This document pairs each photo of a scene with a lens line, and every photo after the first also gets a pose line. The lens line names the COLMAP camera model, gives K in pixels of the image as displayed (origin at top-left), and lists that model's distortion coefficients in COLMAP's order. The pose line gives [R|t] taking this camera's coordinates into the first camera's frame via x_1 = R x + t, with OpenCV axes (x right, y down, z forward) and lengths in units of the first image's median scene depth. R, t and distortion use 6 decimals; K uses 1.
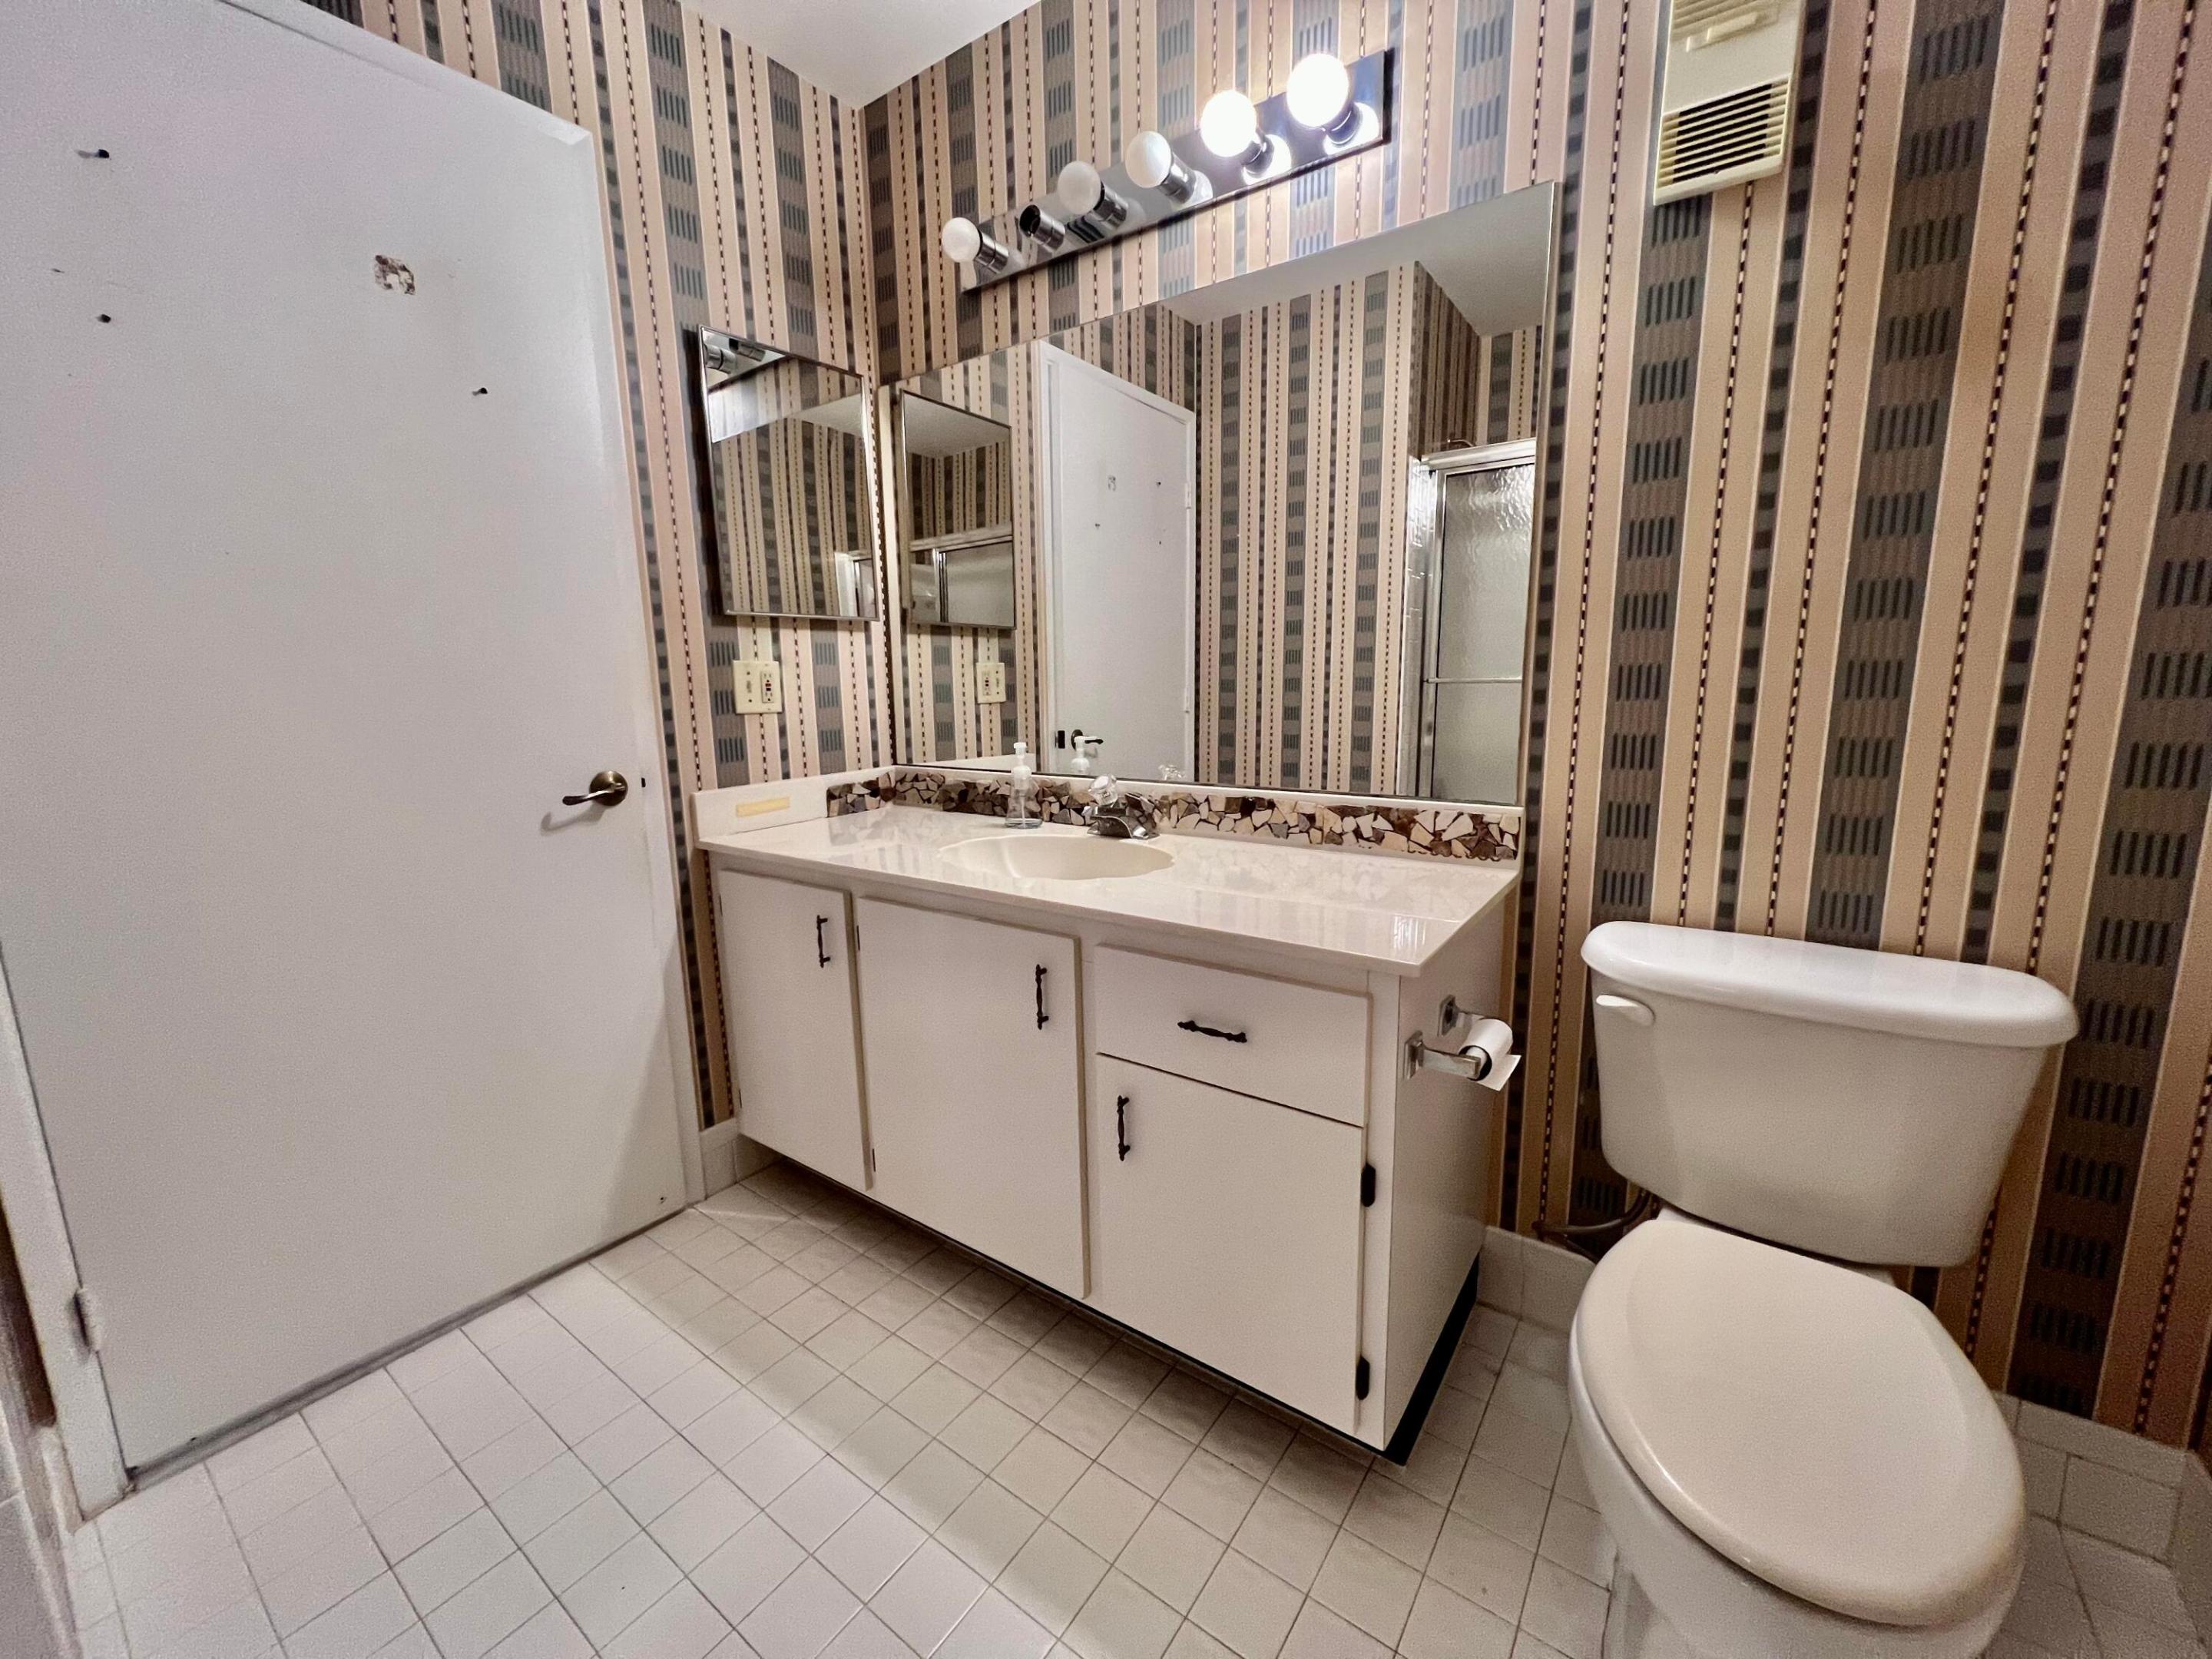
lens RADIAL K [[889.4, 0, 1098.0], [0, 889.4, 830.3], [0, 0, 1]] dist [-0.001041, 0.000331]
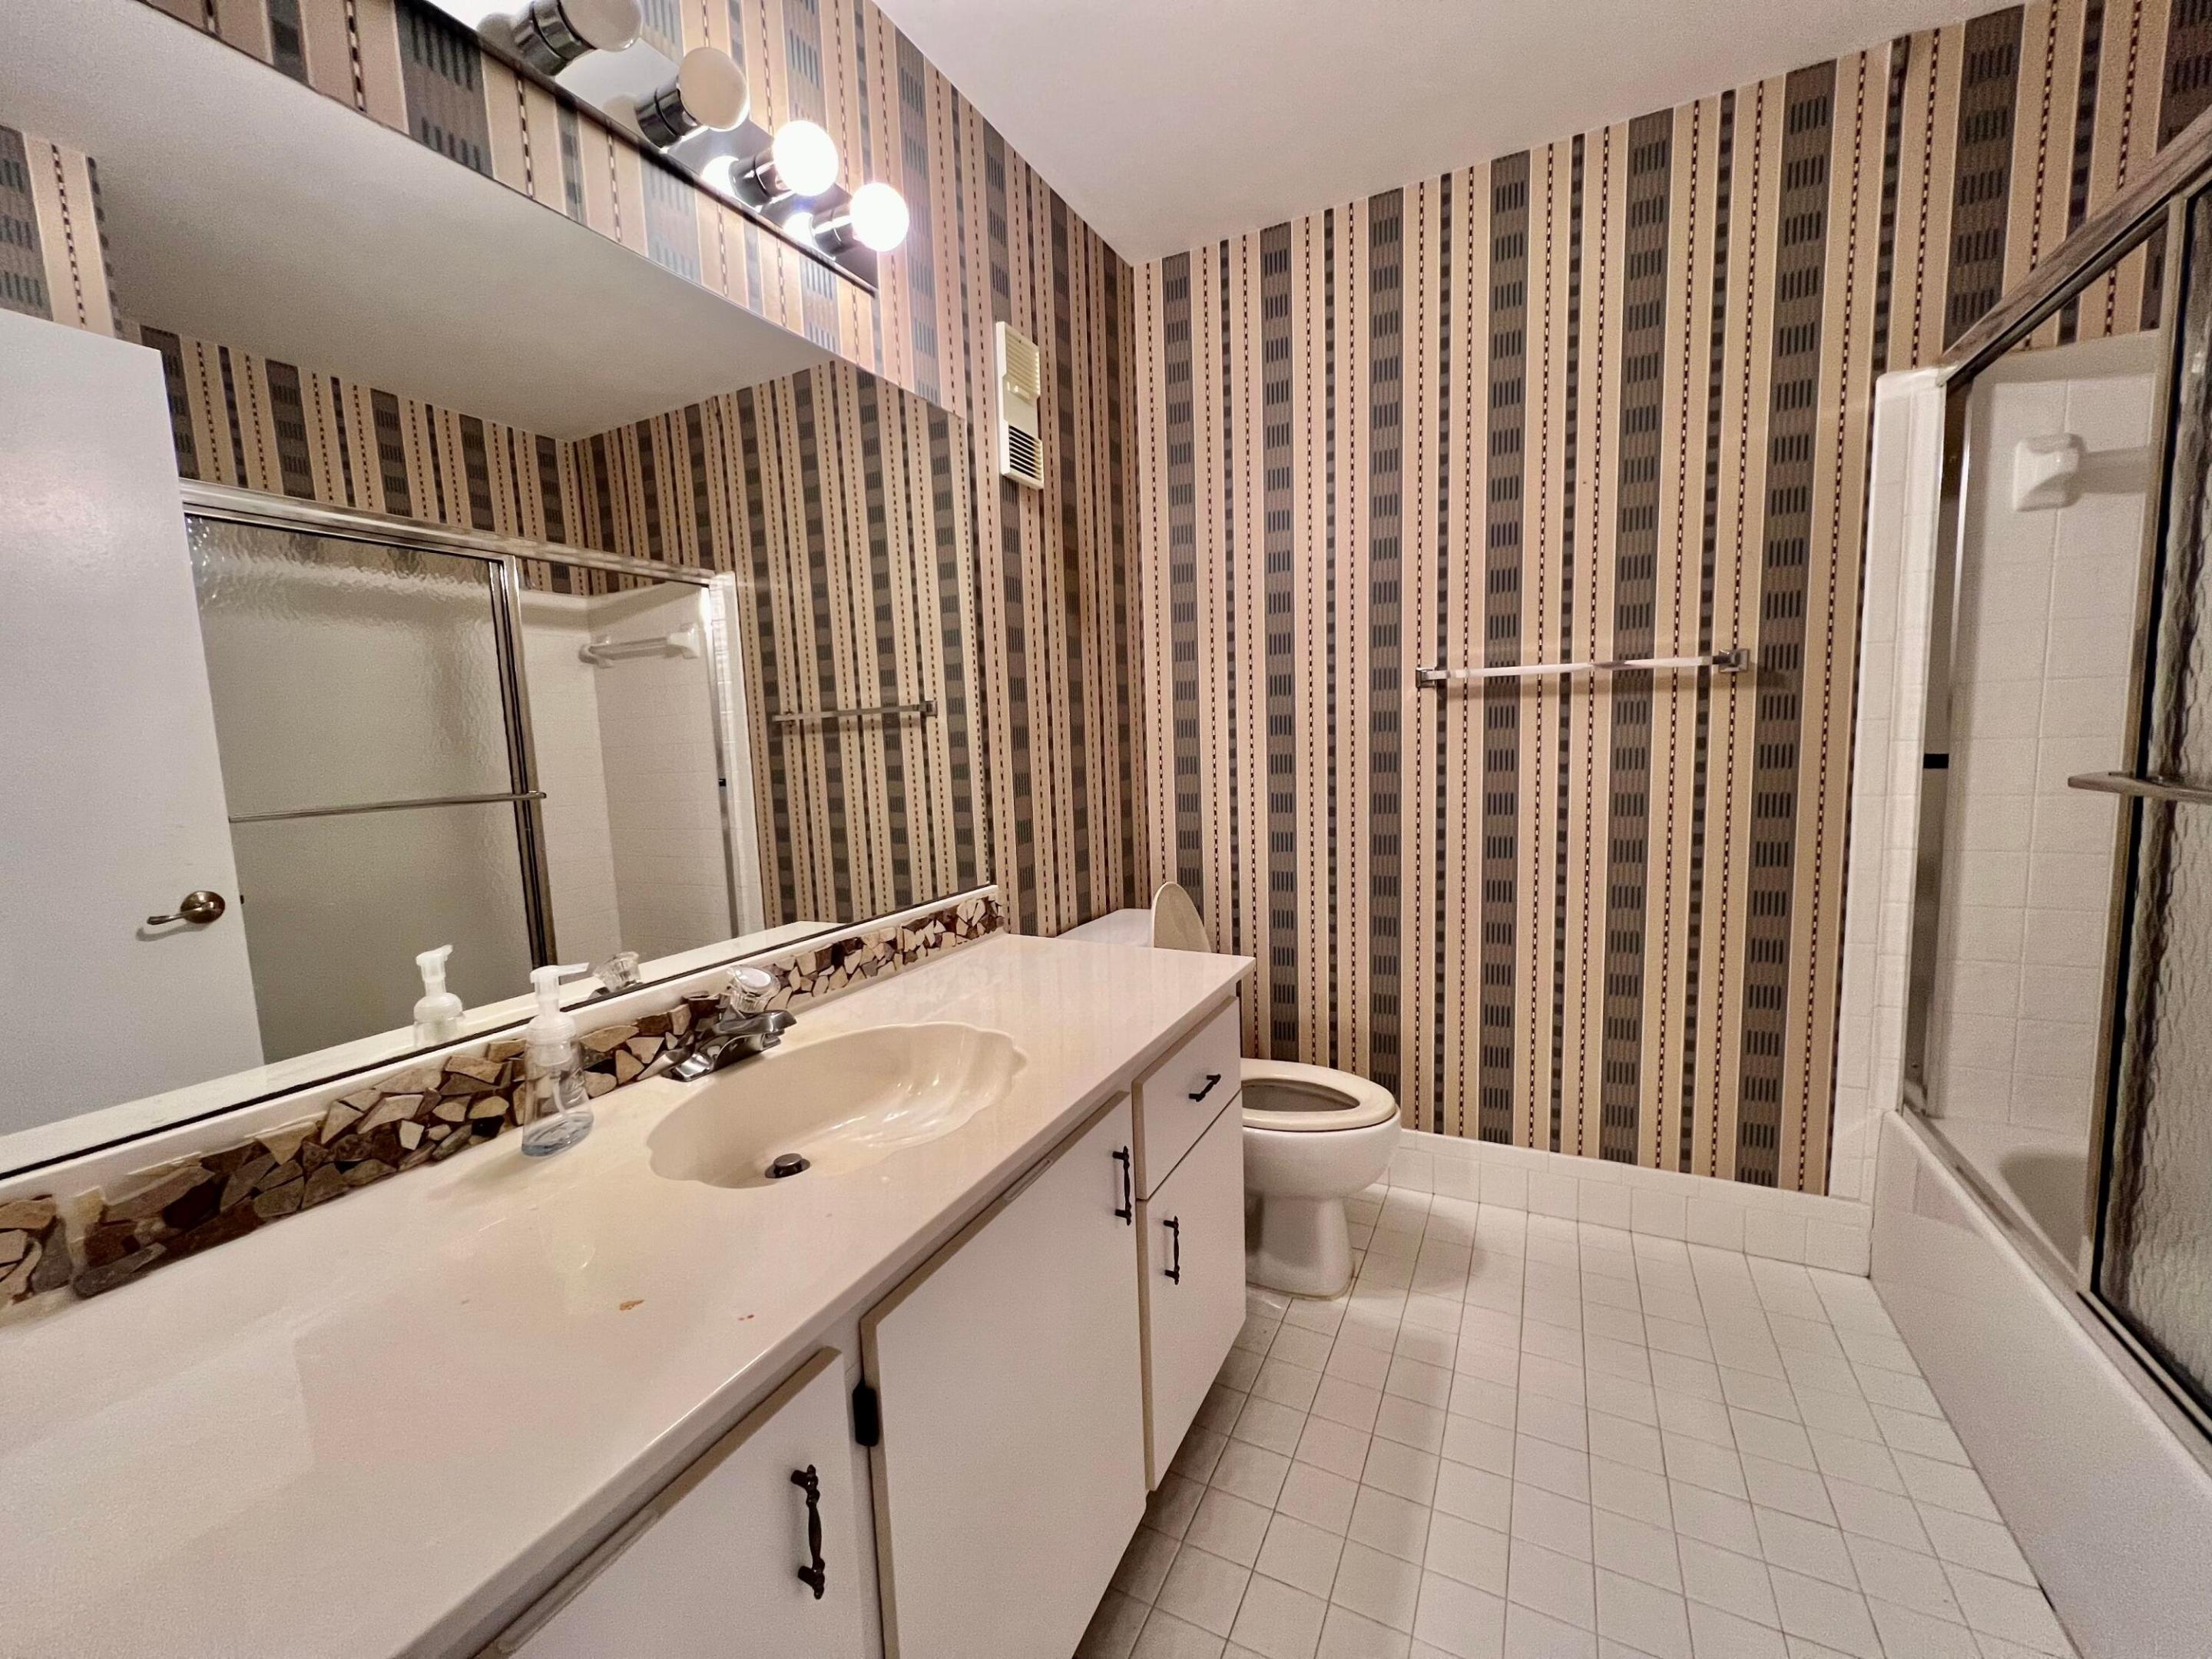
lens RADIAL K [[889.4, 0, 1098.0], [0, 889.4, 830.3], [0, 0, 1]] dist [-0.001041, 0.000331]
pose [[-0.163445, -0.076770, 0.983561, -0.739163], [0.214936, 0.970248, 0.111448, -0.196320], [-0.962854, 0.229618, -0.142081, 0.946119]]
